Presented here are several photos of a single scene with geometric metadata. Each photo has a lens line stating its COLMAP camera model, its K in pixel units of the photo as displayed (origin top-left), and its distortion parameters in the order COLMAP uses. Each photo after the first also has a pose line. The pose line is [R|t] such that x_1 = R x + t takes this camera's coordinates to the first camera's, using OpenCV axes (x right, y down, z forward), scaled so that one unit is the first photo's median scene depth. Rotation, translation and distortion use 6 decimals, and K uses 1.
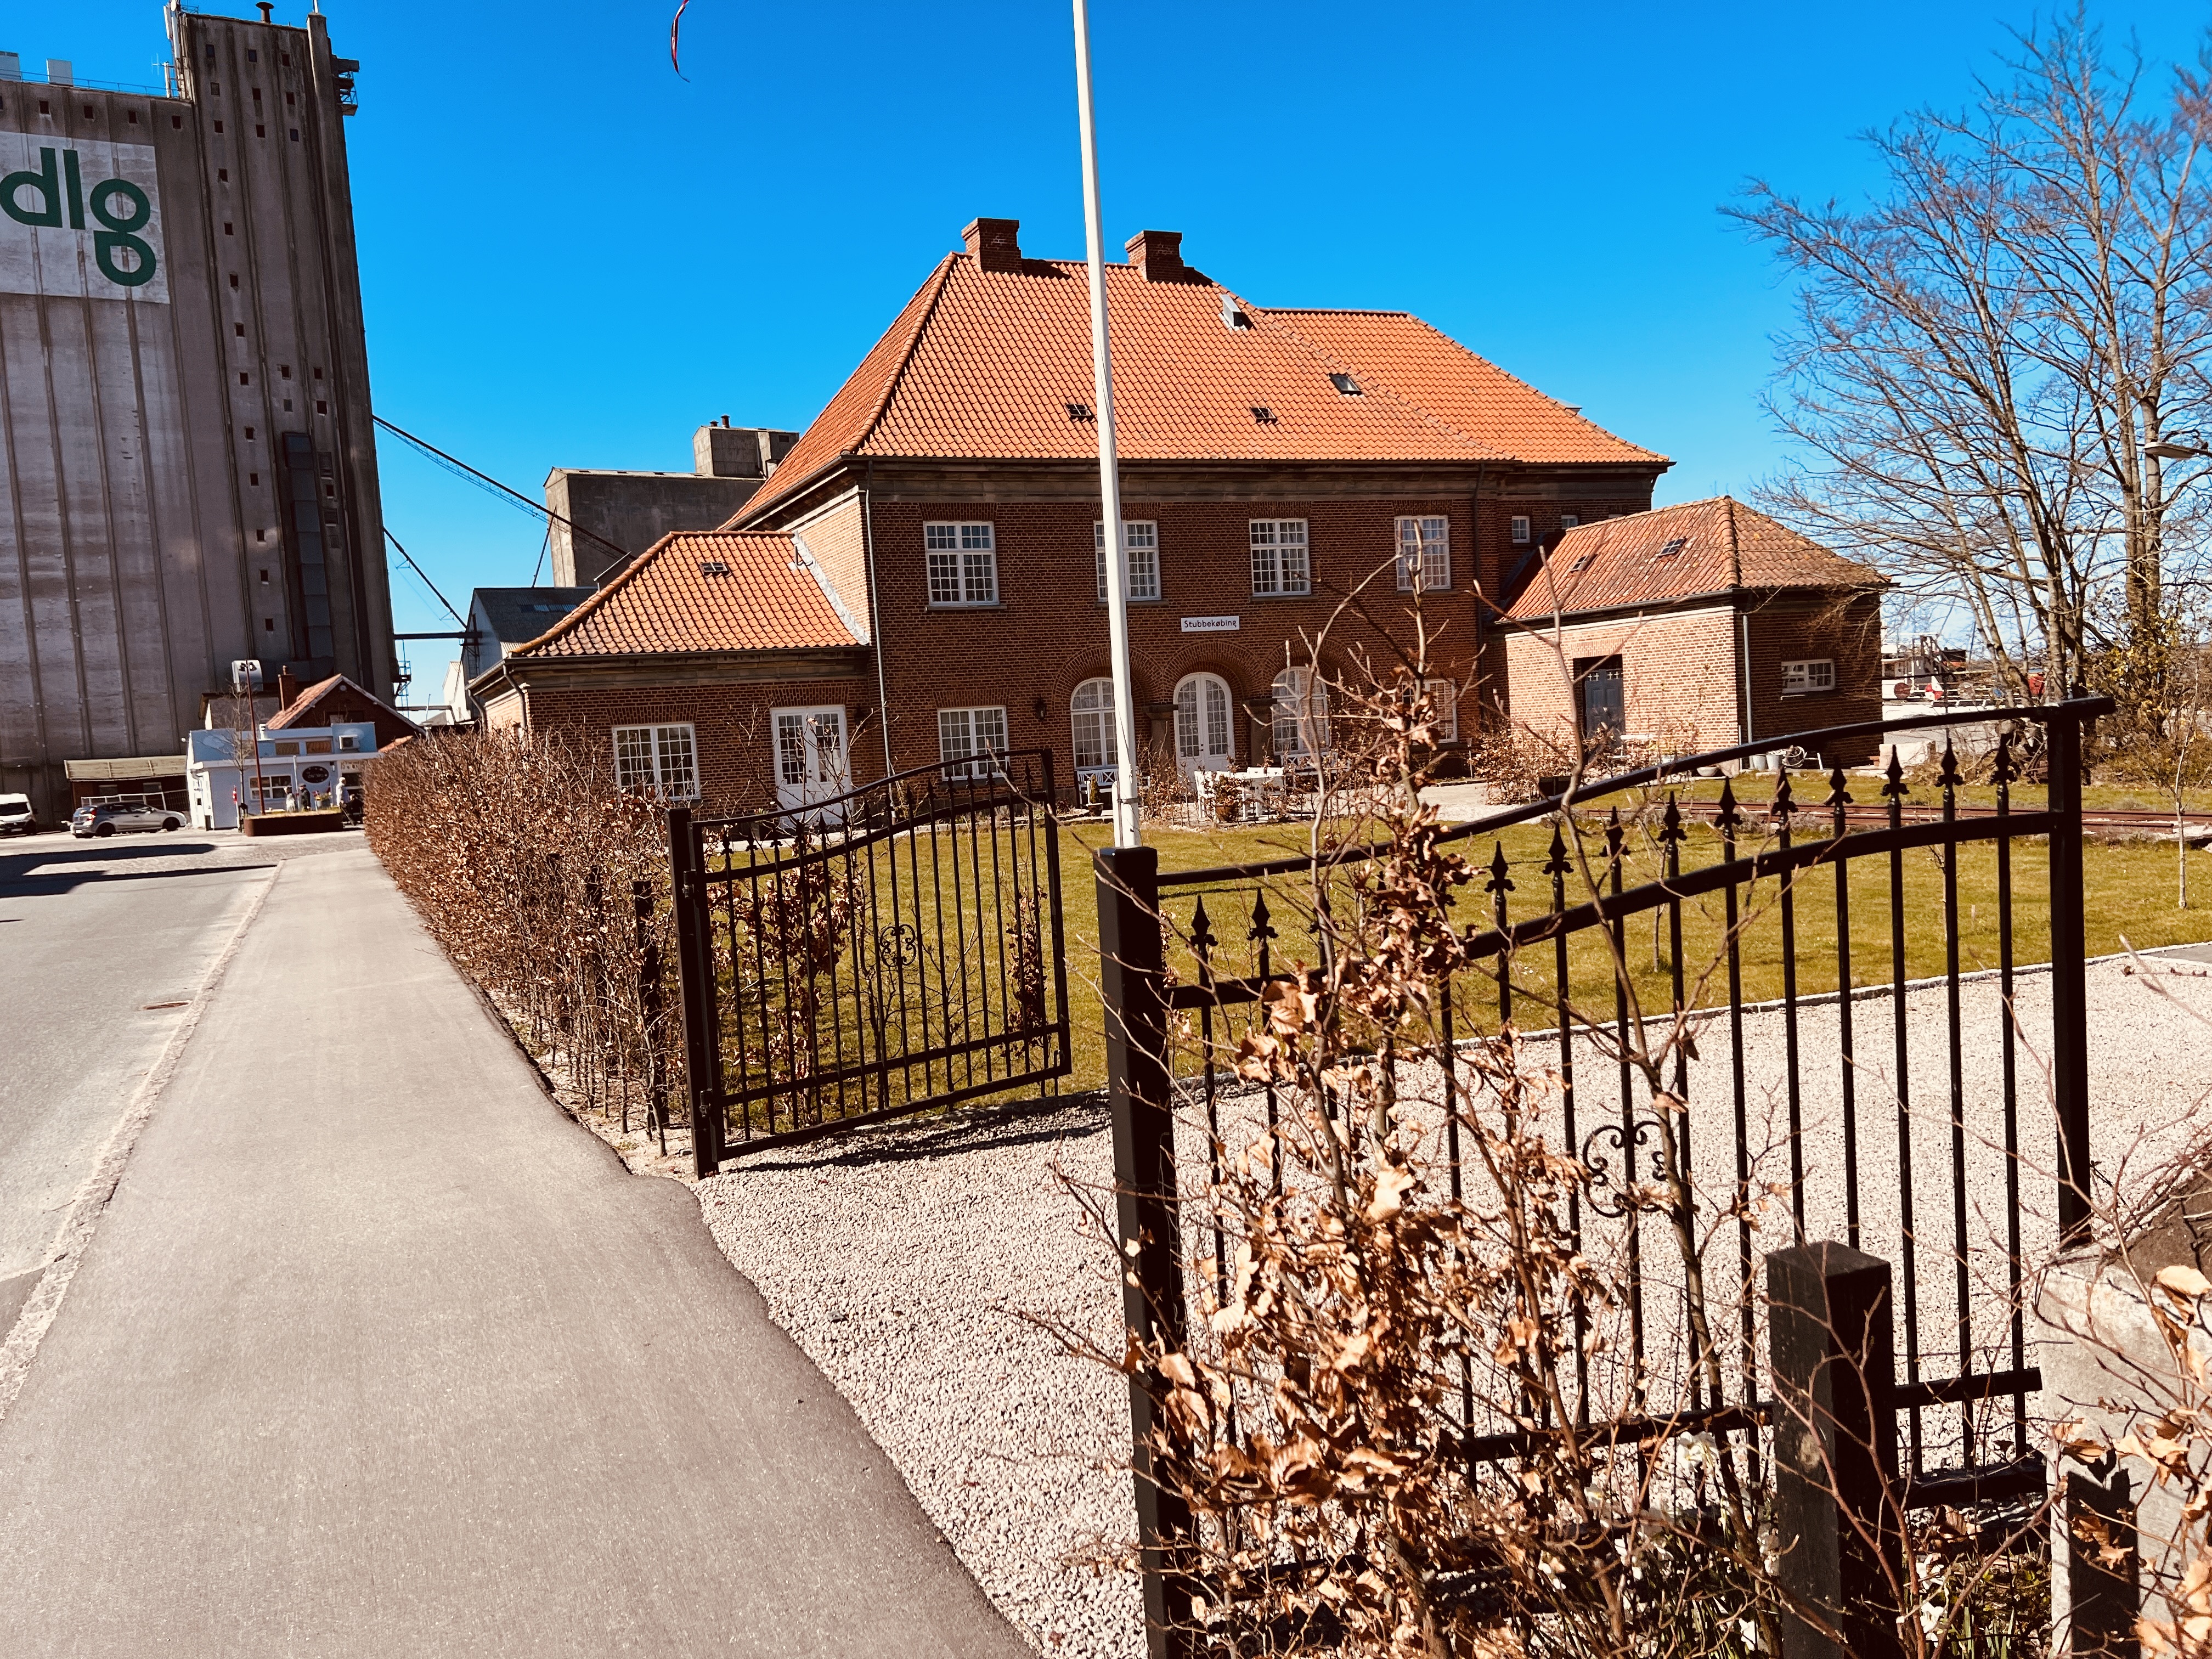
lens RADIAL K [[1652.5, 0, 1106.6], [0, 1652.5, 859.1], [0, 0, 1]] dist [0.081350, -0.077284]
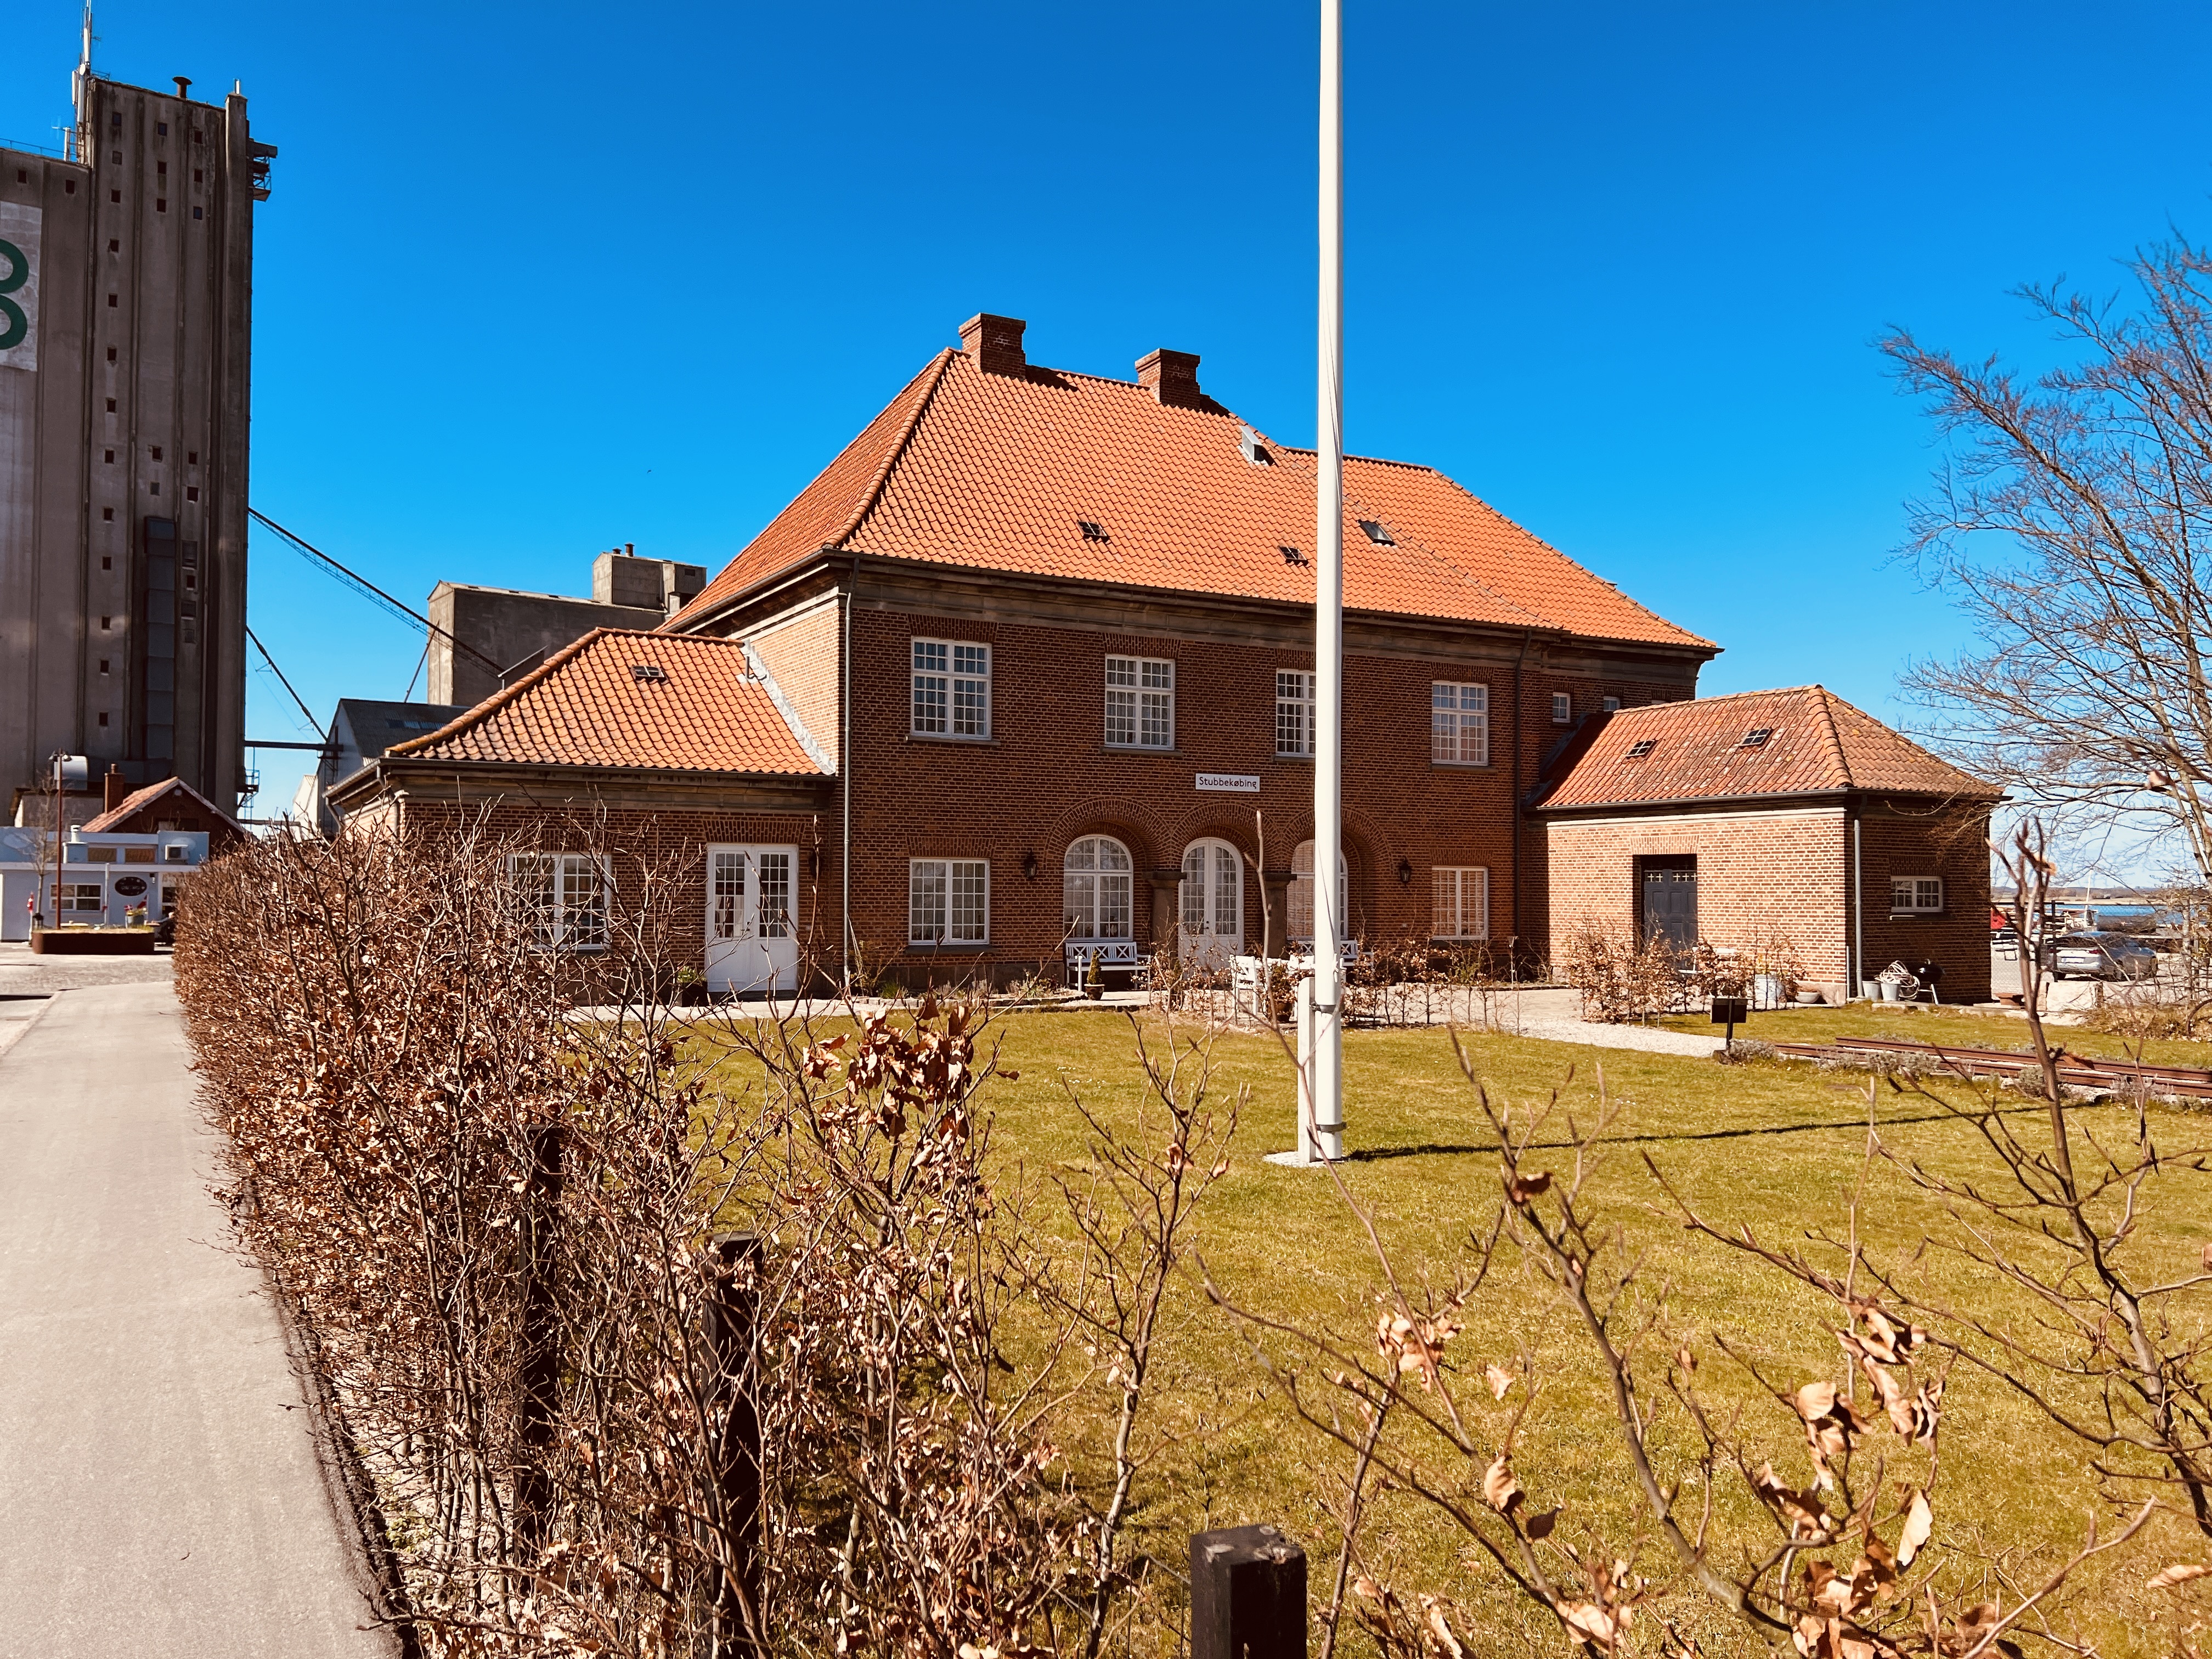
lens RADIAL K [[1652.5, 0, 1106.6], [0, 1652.5, 859.1], [0, 0, 1]] dist [0.081350, -0.077284]
pose [[0.994472, 0.071349, 0.077043, -0.063390], [-0.063147, 0.992560, -0.104098, -0.009753], [-0.083897, 0.098658, 0.991579, 0.158902]]
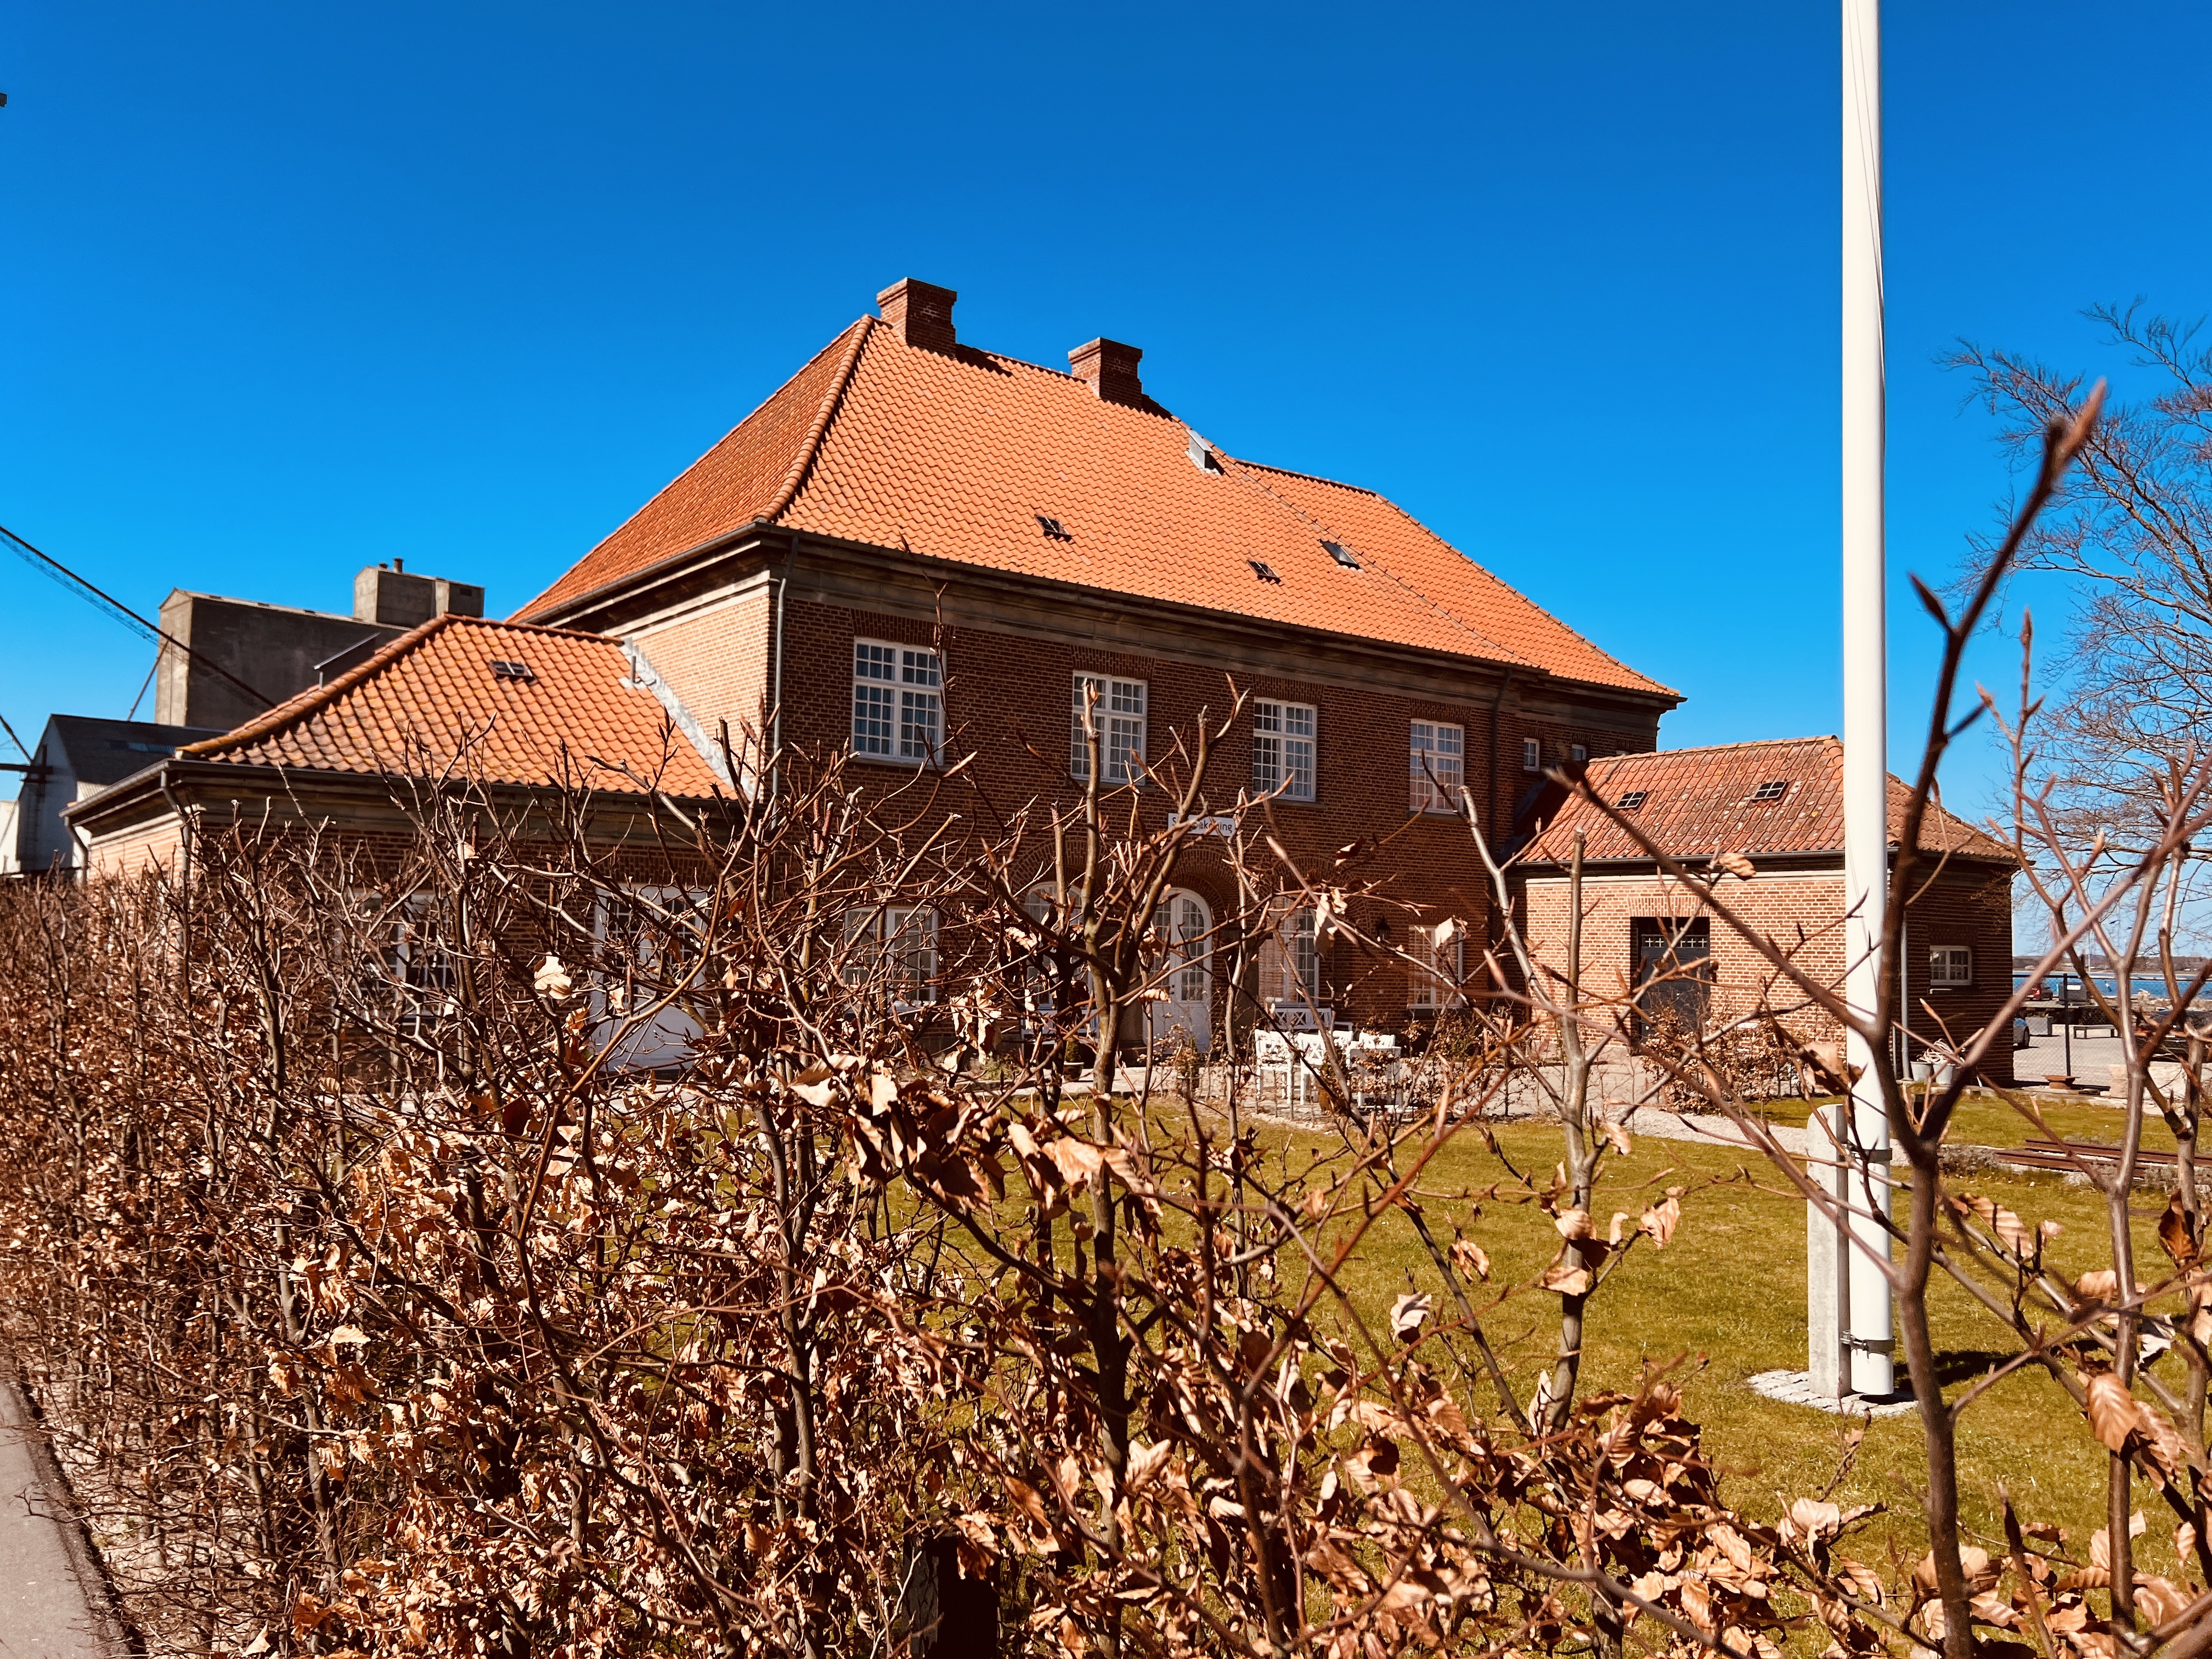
lens RADIAL K [[1657.6, 0, 1138.2], [0, 1657.6, 866.4], [0, 0, 1]] dist [0.024453, -0.002762]
pose [[0.969338, 0.094848, 0.226687, -0.132165], [-0.063627, 0.987922, -0.141283, -0.017523], [-0.237349, 0.122528, 0.963666, 0.294799]]
